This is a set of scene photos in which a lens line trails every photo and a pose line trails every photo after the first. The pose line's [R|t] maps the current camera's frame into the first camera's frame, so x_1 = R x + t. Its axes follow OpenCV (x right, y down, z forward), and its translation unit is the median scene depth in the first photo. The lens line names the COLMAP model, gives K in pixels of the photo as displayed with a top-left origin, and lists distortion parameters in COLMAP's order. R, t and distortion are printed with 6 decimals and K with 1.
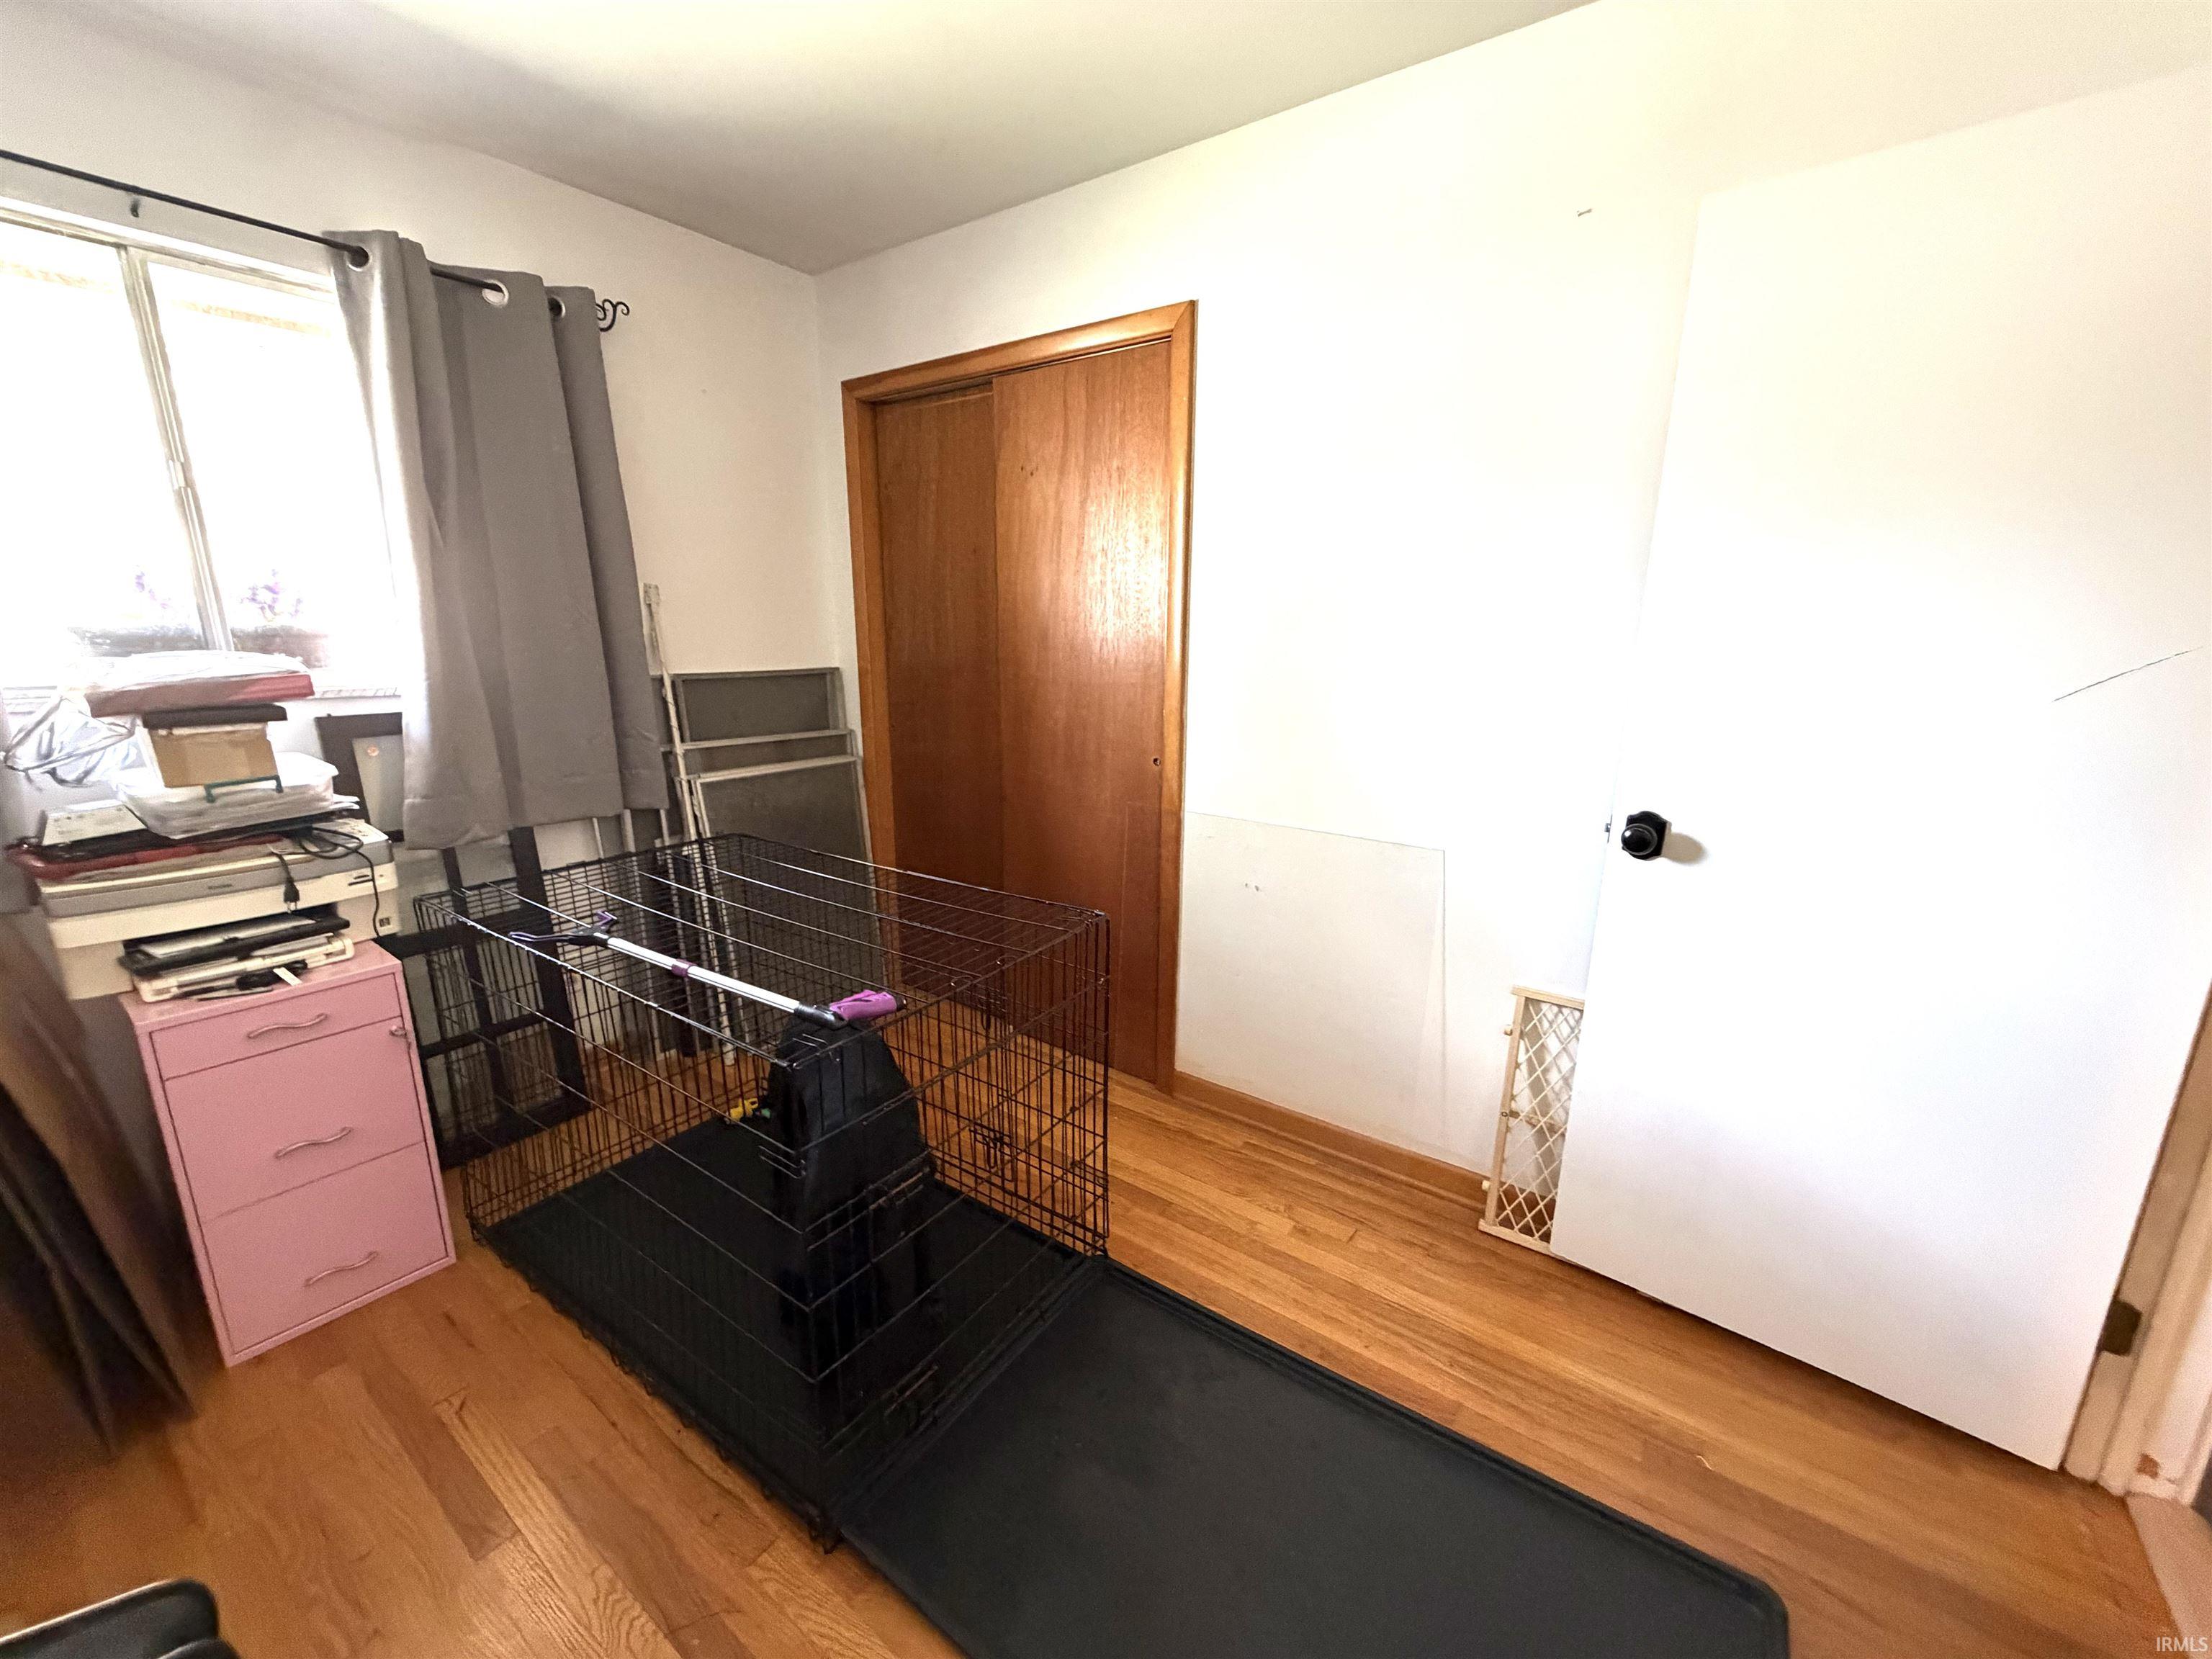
lens RADIAL K [[880.9, 0, 1099.7], [0, 880.9, 828.1], [0, 0, 1]] dist [0.001433, 0.000061]
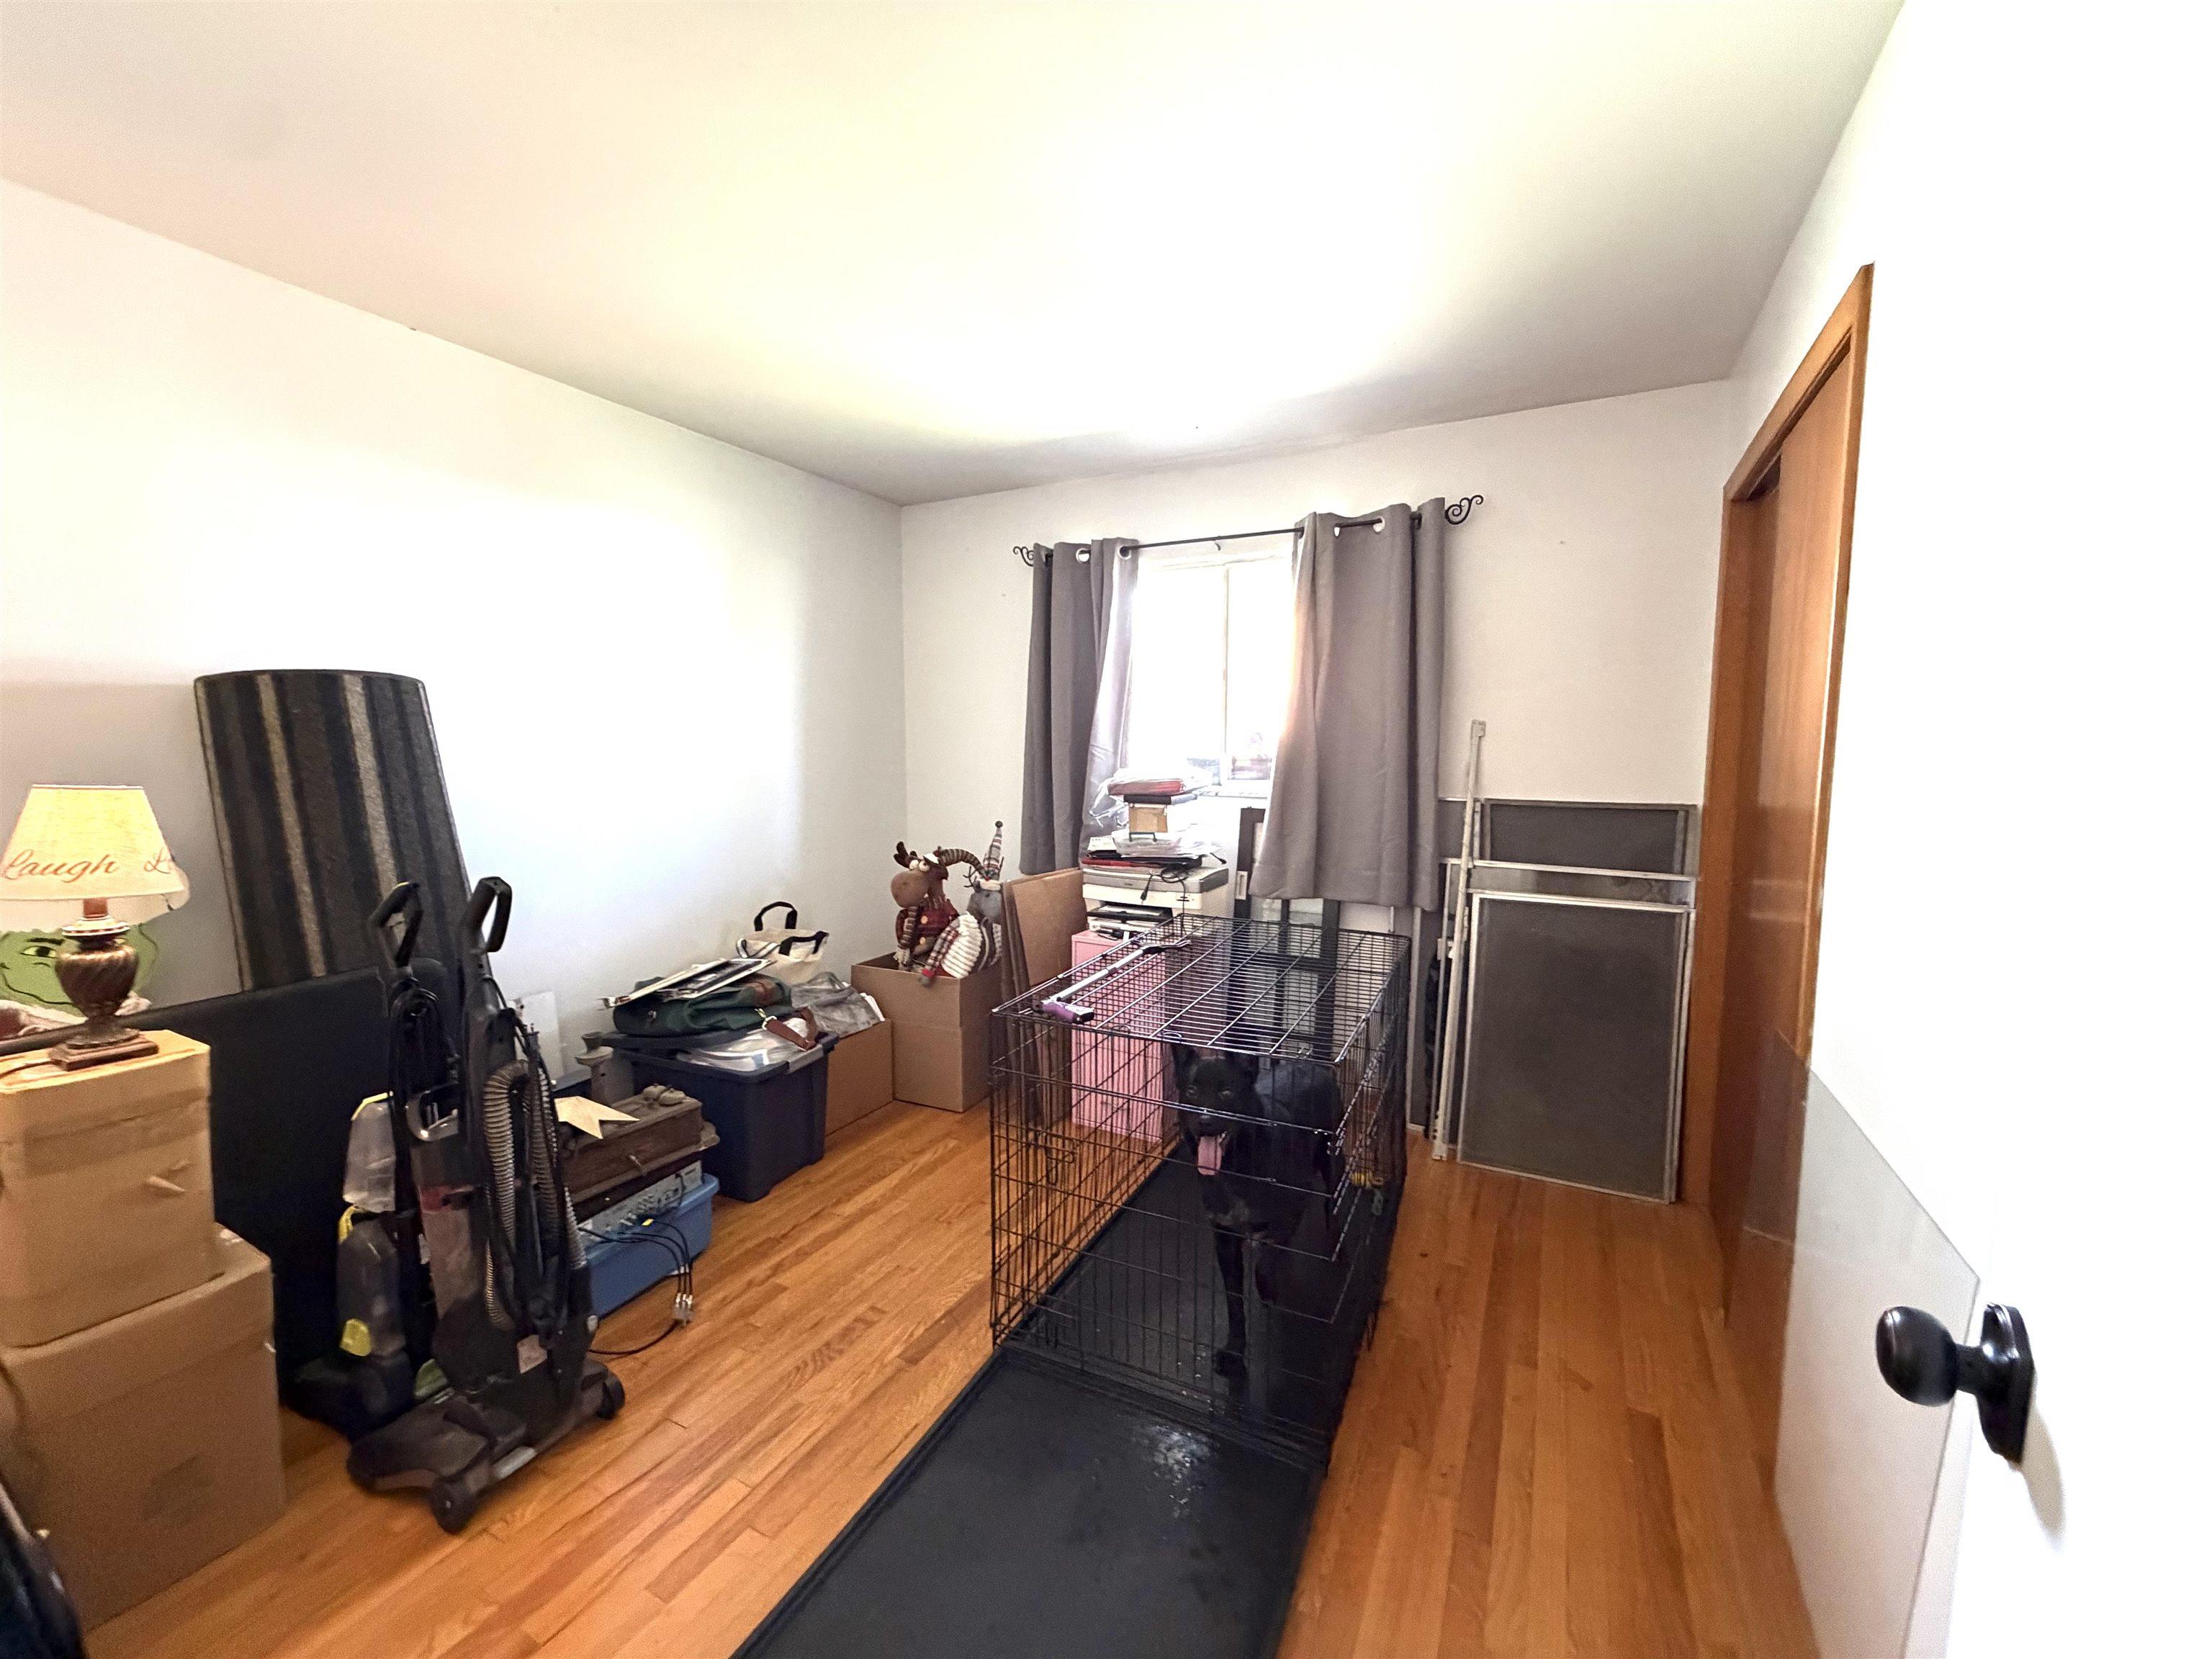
lens RADIAL K [[895.5, 0, 1112.9], [0, 895.5, 831.4], [0, 0, 1]] dist [0.001804, 0.000568]
pose [[0.153531, 0.084978, -0.984483, 0.717952], [-0.228343, 0.972381, 0.048323, -0.104233], [0.961399, 0.217381, 0.168694, 0.465327]]
